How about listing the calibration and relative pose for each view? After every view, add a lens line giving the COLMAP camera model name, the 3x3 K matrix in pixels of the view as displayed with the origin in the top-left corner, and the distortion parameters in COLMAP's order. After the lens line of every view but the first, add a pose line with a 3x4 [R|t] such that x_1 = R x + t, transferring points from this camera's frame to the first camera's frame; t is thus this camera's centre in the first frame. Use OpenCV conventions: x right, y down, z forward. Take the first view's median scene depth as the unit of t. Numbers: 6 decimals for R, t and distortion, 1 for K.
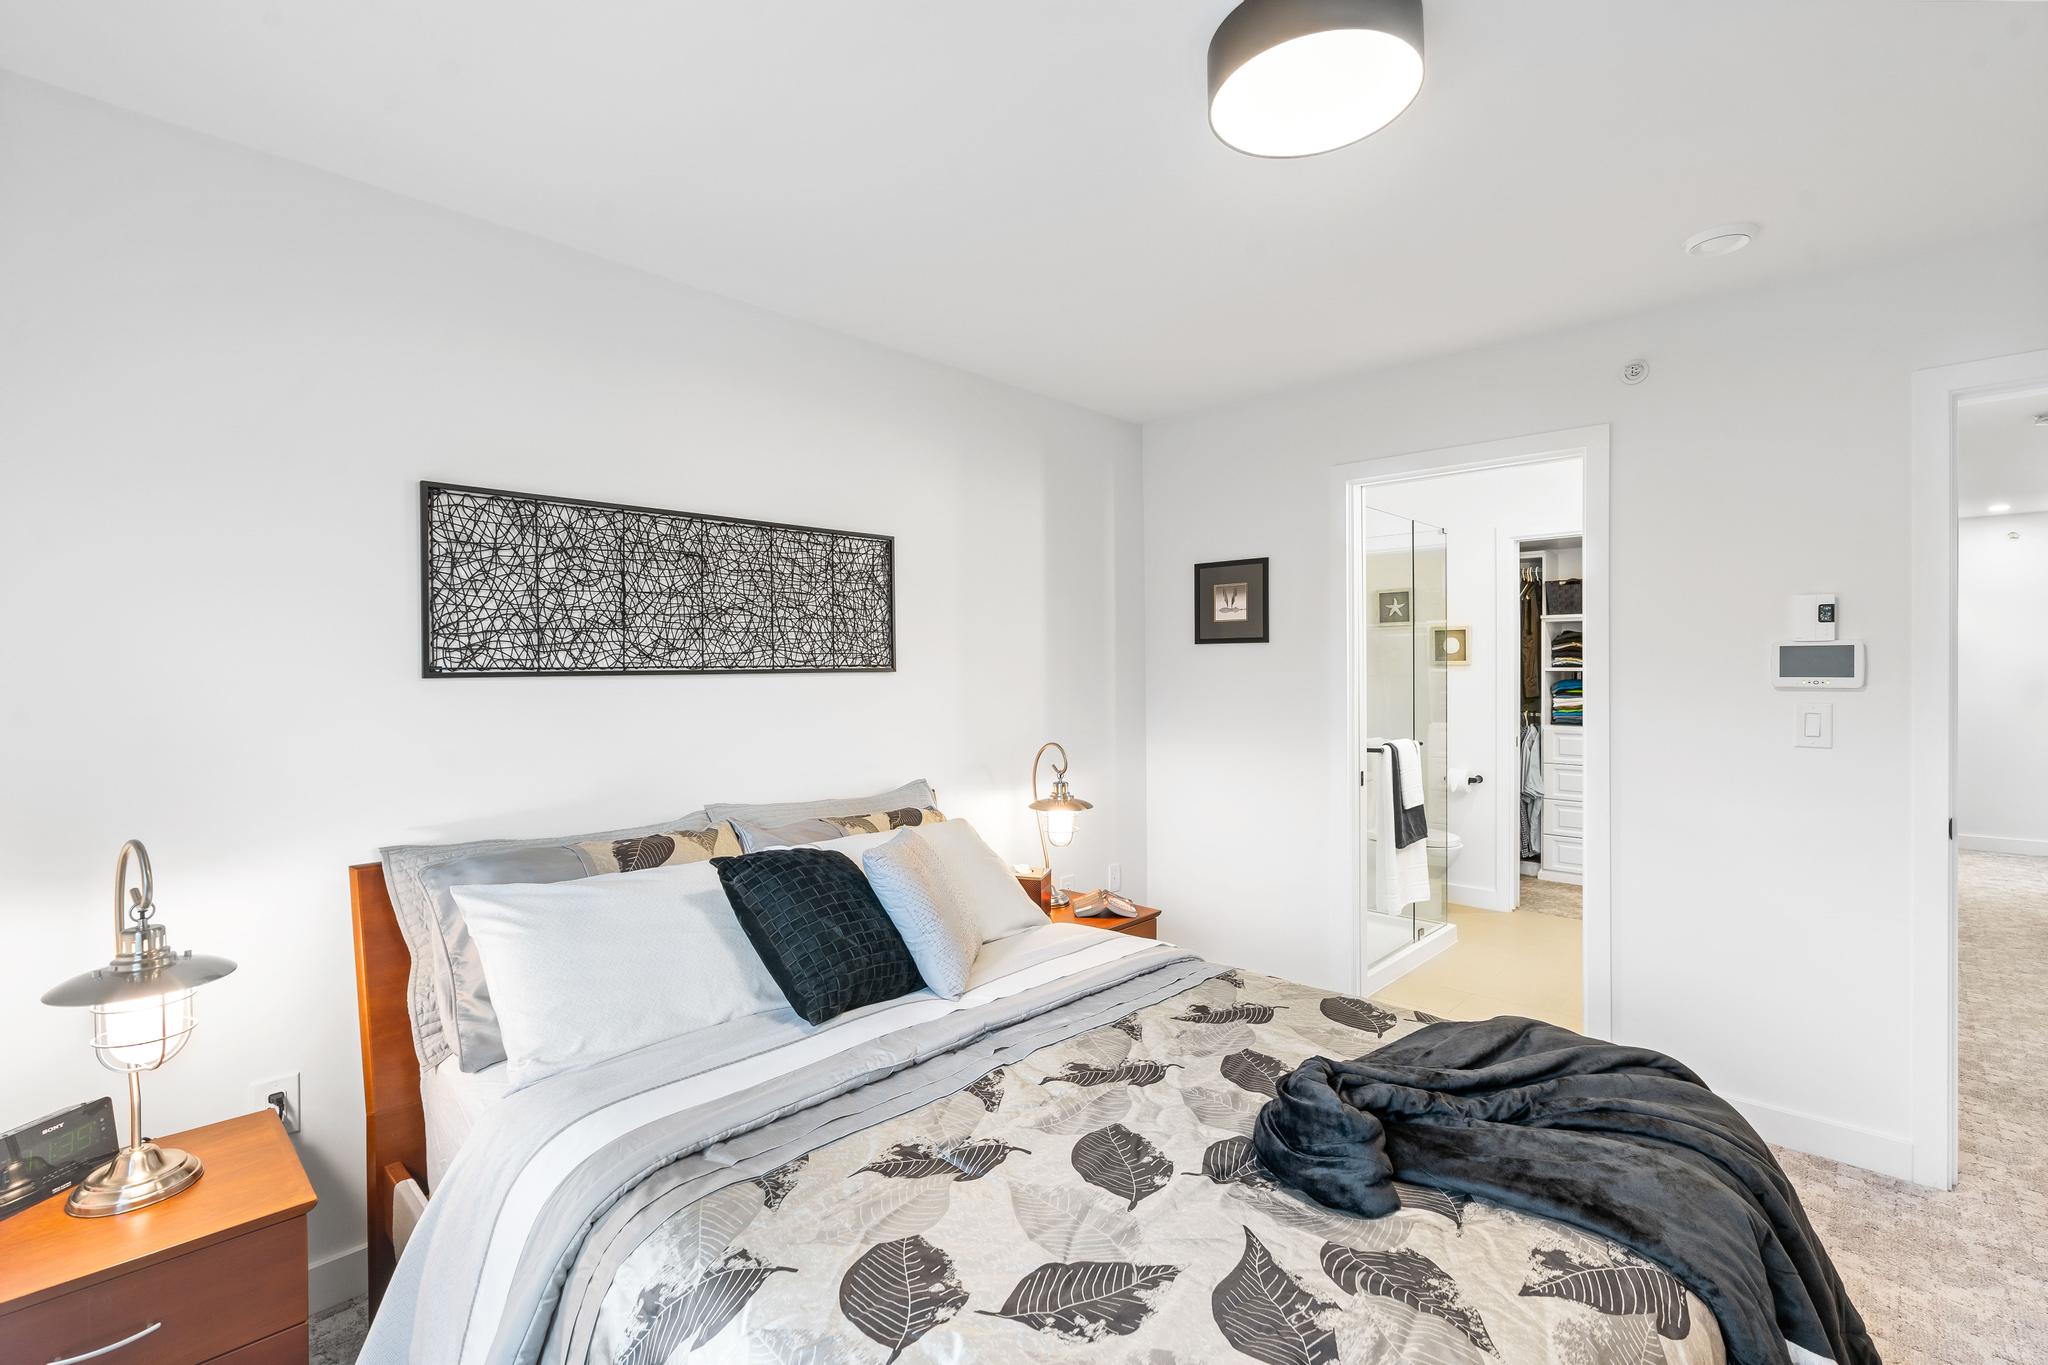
lens RADIAL K [[933.6, 0, 1014.5], [0, 933.6, 678.1], [0, 0, 1]] dist [-0.005754, 0.000579]
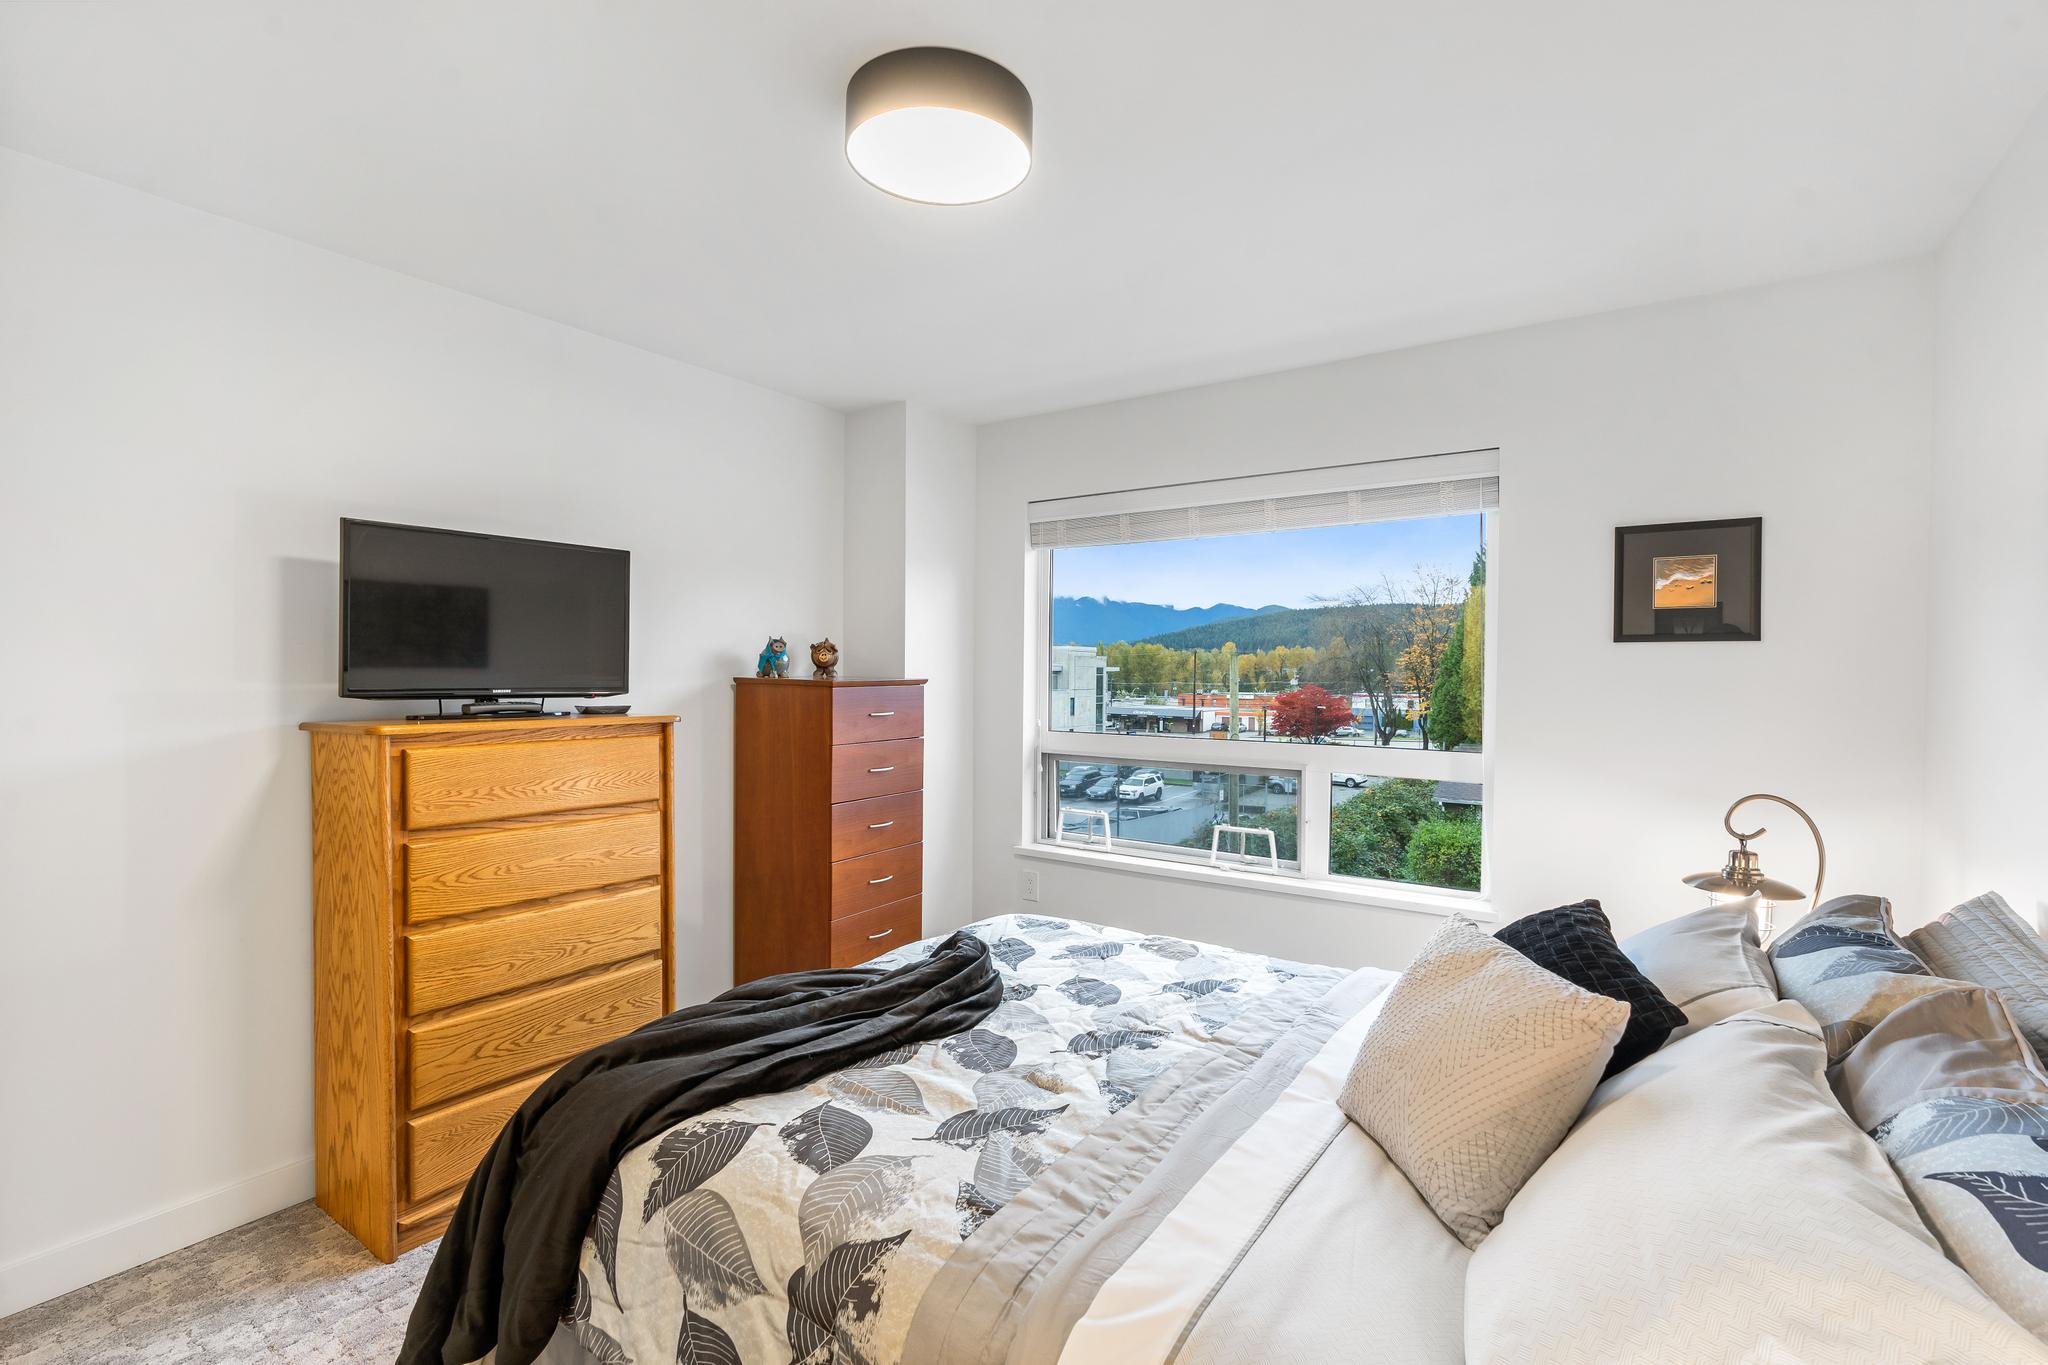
lens RADIAL K [[915.2, 0, 1024.0], [0, 915.2, 682.5], [0, 0, 1]] dist [-0.004395, -0.000092]
pose [[-0.985229, -0.001708, -0.171232, 0.256485], [-0.006228, 0.999646, 0.025865, -0.016378], [0.171127, 0.026549, -0.984891, 1.315938]]
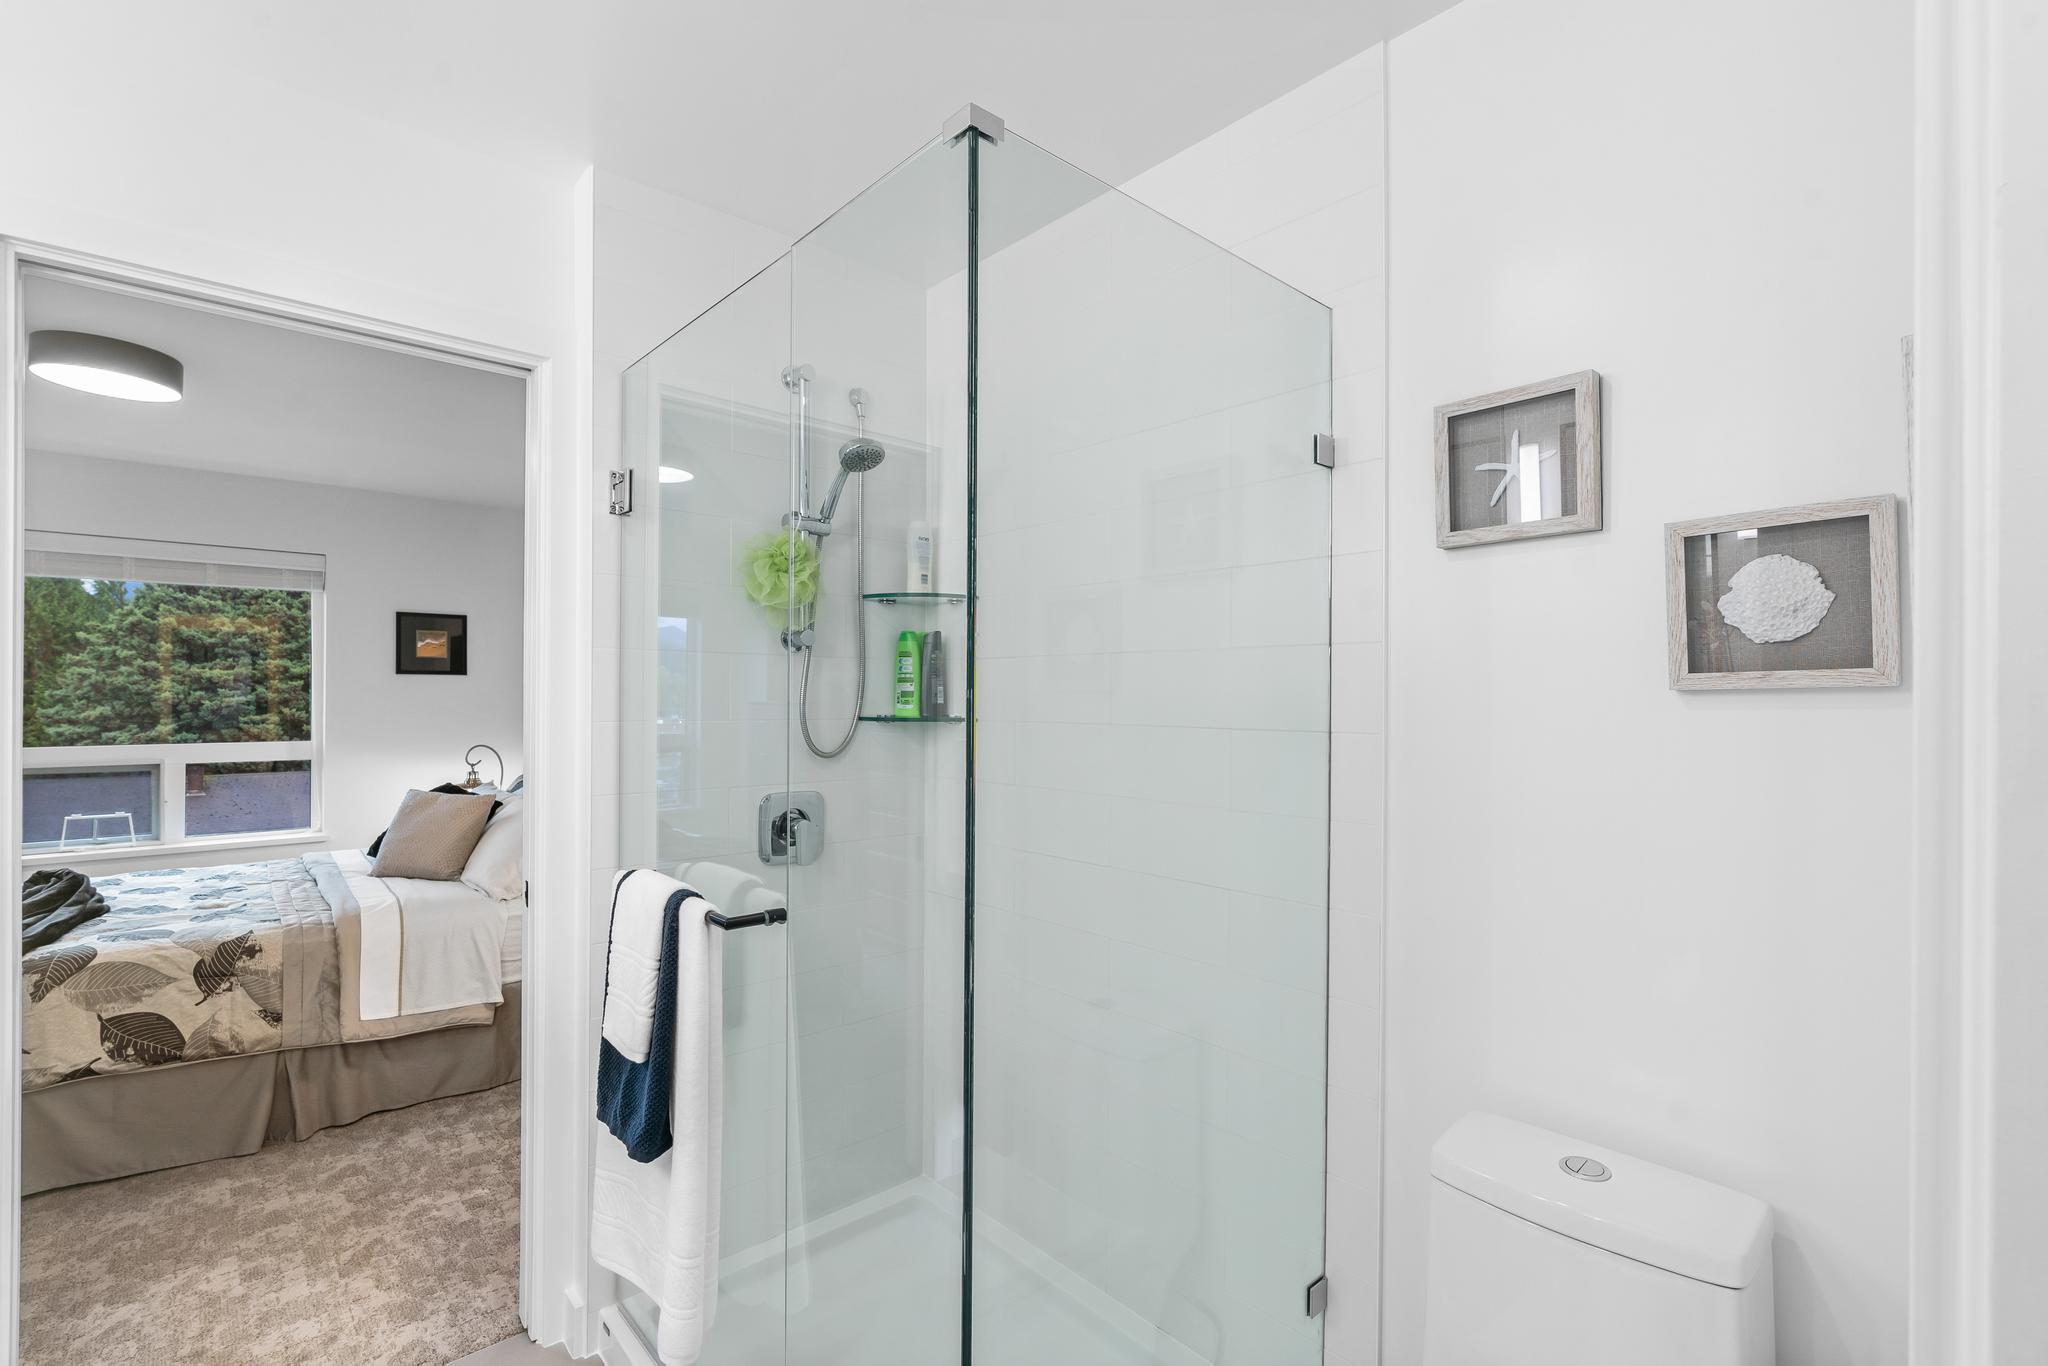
lens RADIAL K [[905.3, 0, 984.9], [0, 905.3, 692.9], [0, 0, 1]] dist [-0.001703, 0.000578]
pose [[-0.082803, -0.000995, -0.996565, 1.234122], [-0.017811, 0.999841, 0.000482, -0.022914], [0.996407, 0.017789, -0.082807, 1.807948]]
